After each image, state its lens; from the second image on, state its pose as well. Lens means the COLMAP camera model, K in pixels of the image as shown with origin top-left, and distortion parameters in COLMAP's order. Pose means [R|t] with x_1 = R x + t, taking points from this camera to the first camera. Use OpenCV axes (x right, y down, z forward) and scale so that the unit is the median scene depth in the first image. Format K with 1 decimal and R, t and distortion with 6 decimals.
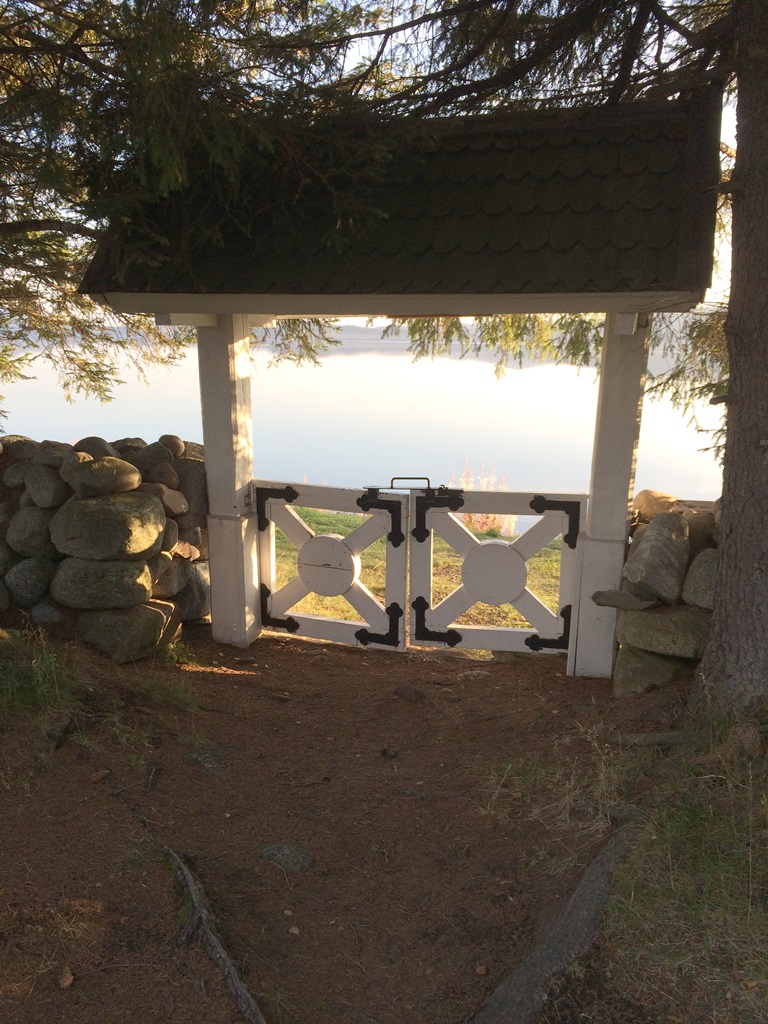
lens RADIAL K [[897.3, 0, 383.5], [0, 897.3, 513.9], [0, 0, 1]] dist [0.047817, 0.014853]
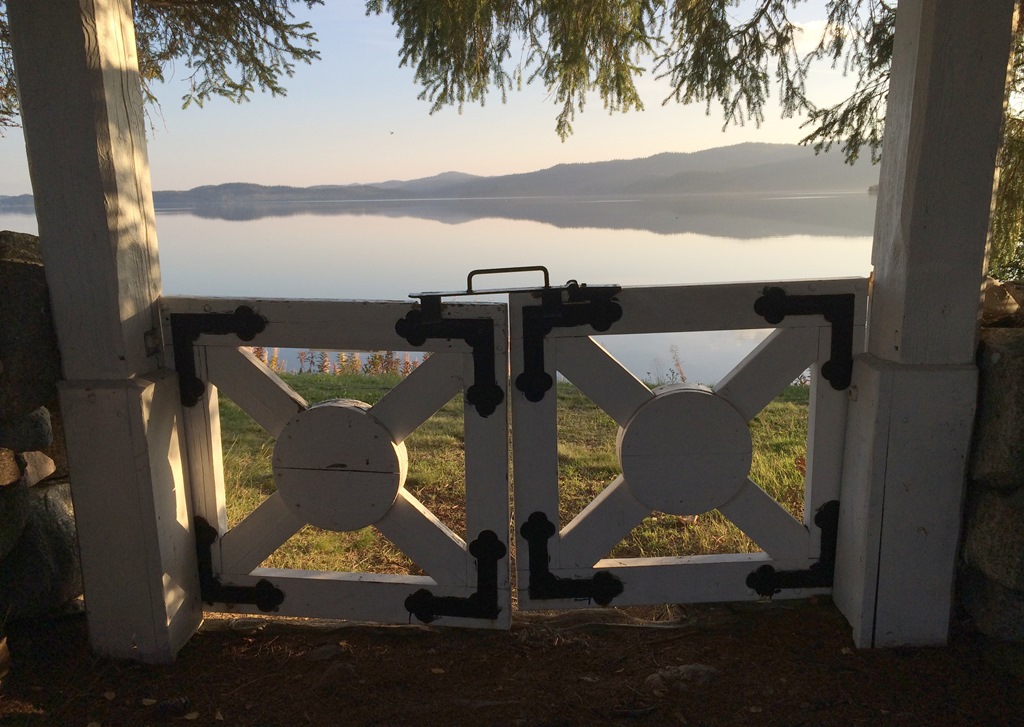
lens RADIAL K [[904.7, 0, 509.4], [0, 904.7, 335.4], [0, 0, 1]] dist [0.033820, 0.007682]
pose [[0.977902, -0.068901, 0.197383, -0.064882], [0.076366, 0.996615, -0.030453, 0.009631], [-0.194617, 0.044853, 0.979853, 0.513659]]
